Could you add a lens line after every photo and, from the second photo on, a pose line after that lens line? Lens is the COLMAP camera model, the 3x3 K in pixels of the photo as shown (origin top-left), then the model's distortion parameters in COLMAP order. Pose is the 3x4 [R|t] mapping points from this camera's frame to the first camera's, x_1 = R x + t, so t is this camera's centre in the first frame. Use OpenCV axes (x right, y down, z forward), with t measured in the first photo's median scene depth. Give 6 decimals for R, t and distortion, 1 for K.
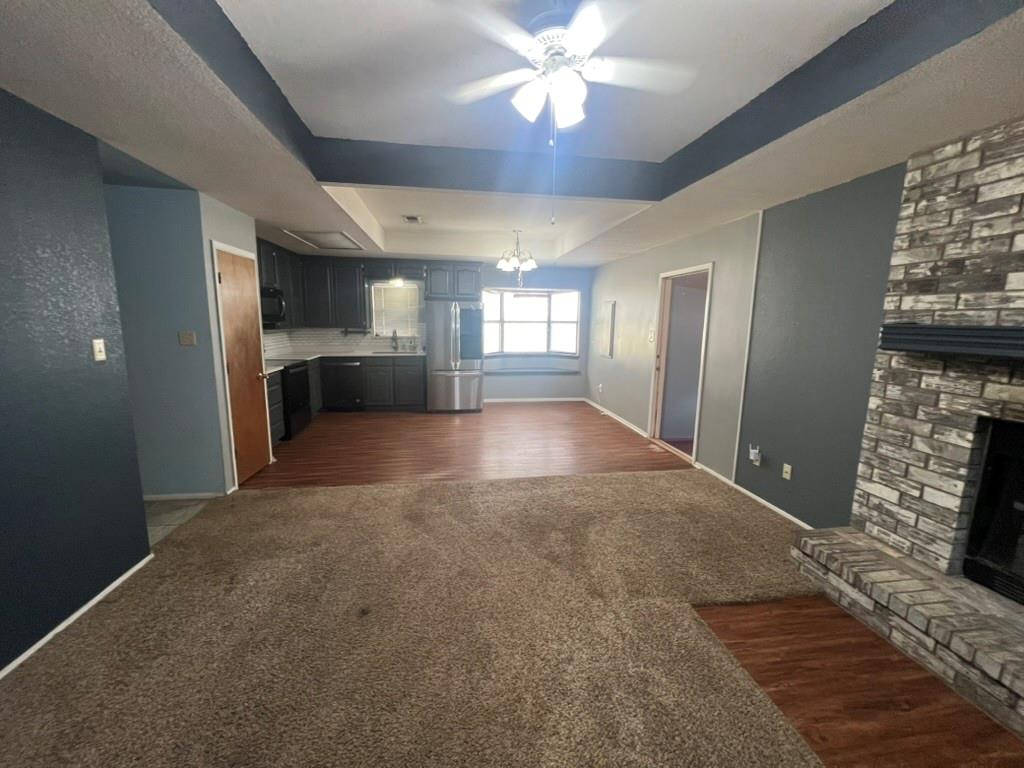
lens RADIAL K [[407.7, 0, 508.0], [0, 407.7, 382.0], [0, 0, 1]] dist [-0.001112, -0.000296]
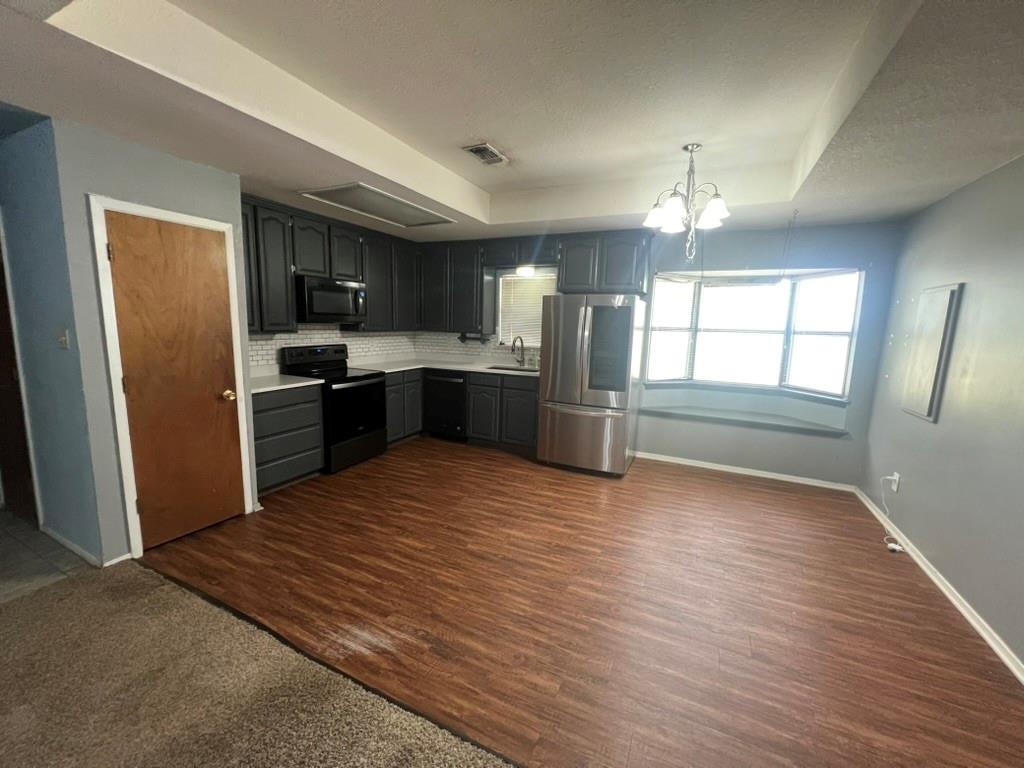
lens RADIAL K [[407.7, 0, 508.0], [0, 407.7, 382.0], [0, 0, 1]] dist [-0.001112, -0.000296]
pose [[0.827183, 0.093321, -0.554129, 0.325876], [-0.103278, 0.994563, 0.013325, -0.162115], [0.552360, 0.046208, 0.832324, 1.119486]]
